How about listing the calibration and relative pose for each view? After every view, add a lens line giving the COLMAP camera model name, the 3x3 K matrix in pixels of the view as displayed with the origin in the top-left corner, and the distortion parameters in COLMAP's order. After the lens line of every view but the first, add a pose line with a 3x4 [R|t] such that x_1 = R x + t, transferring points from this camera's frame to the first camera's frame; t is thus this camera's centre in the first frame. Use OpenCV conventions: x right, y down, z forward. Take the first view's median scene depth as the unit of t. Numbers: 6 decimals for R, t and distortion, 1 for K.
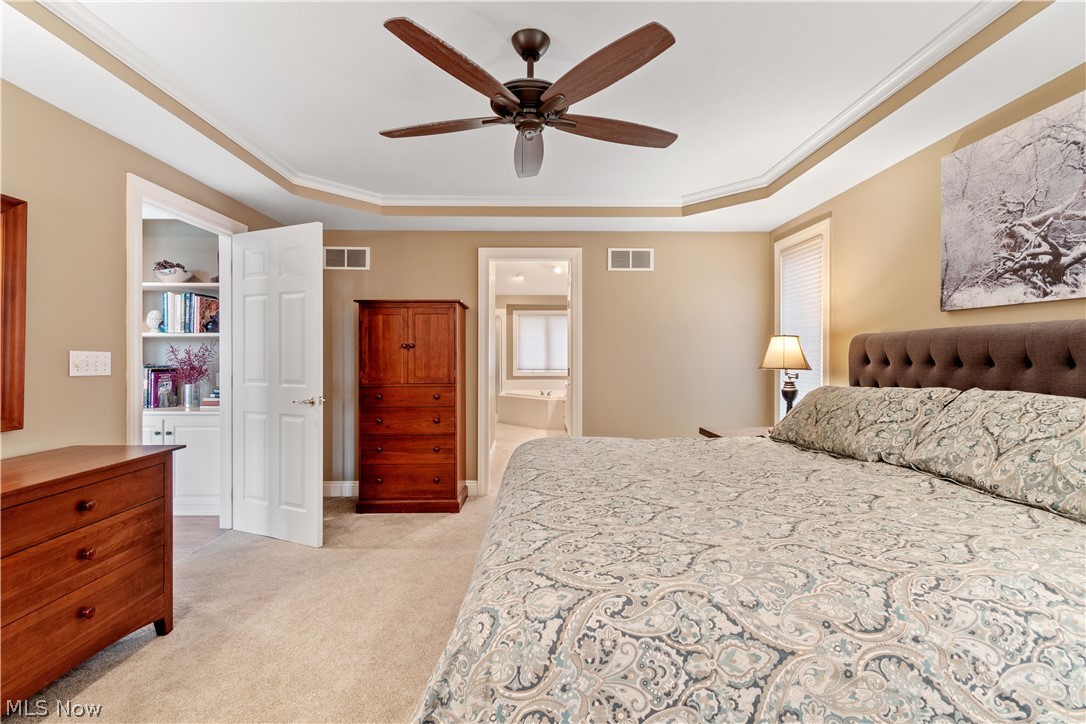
lens RADIAL K [[477.0, 0, 552.2], [0, 477.0, 356.6], [0, 0, 1]] dist [0.003313, -0.001902]
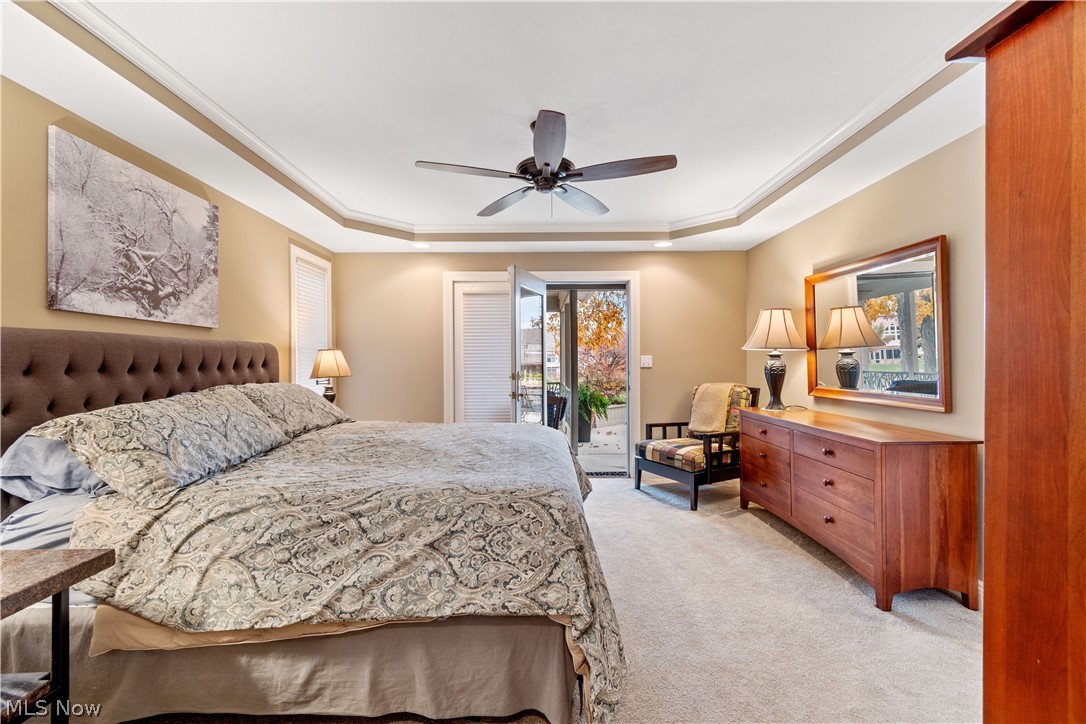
lens RADIAL K [[477.0, 0, 530.2], [0, 477.0, 358.4], [0, 0, 1]] dist [0.003313, -0.001902]
pose [[-0.998478, 0.007455, 0.054650, -0.067490], [0.007172, 0.999960, -0.005379, 0.001982], [-0.054688, -0.004979, -0.998491, 2.129134]]
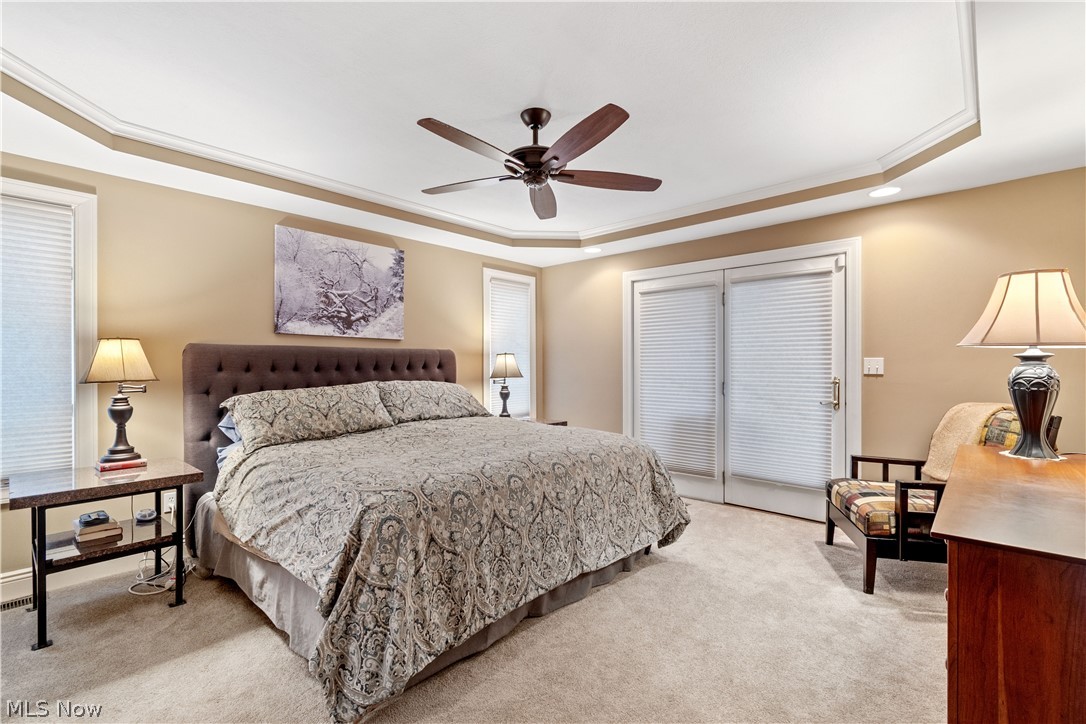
lens RADIAL K [[477.0, 0, 535.1], [0, 477.0, 364.6], [0, 0, 1]] dist [0.003313, -0.001902]
pose [[-0.696245, 0.001002, 0.717804, -0.872573], [0.002520, 0.999996, 0.001048, -0.001453], [-0.717800, 0.002539, -0.696244, 1.710672]]
